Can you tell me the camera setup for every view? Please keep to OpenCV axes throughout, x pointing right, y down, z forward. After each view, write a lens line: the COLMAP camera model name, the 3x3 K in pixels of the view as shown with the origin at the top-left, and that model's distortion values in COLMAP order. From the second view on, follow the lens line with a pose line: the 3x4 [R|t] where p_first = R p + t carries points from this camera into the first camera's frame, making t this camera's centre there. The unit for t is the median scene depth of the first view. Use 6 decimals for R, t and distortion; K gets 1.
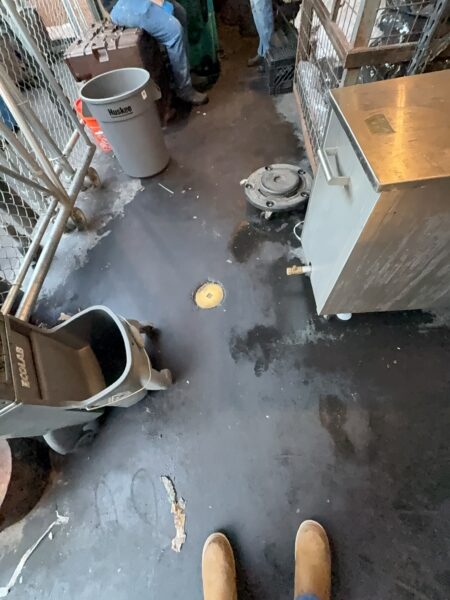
lens RADIAL K [[238.3, 0, 225.0], [0, 238.3, 300.0], [0, 0, 1]] dist [-0.000221, 0.000380]
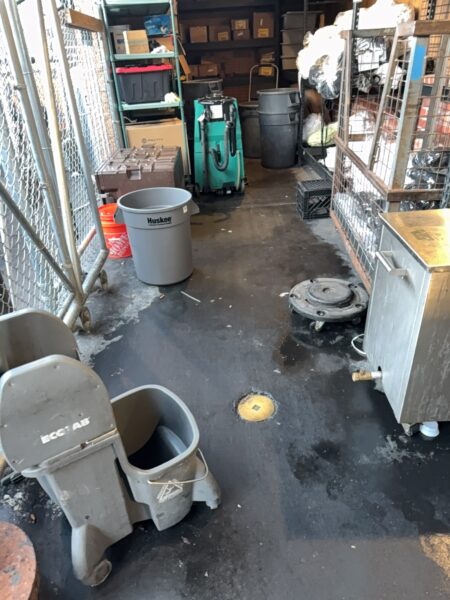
lens RADIAL K [[415.9, 0, 225.0], [0, 415.9, 300.0], [0, 0, 1]] dist [0.167831, -0.319930]
pose [[0.998022, 0.059754, 0.019547, -0.194457], [-0.042192, 0.867073, -0.496391, 0.331061], [-0.046610, 0.494584, 0.867879, -0.340934]]
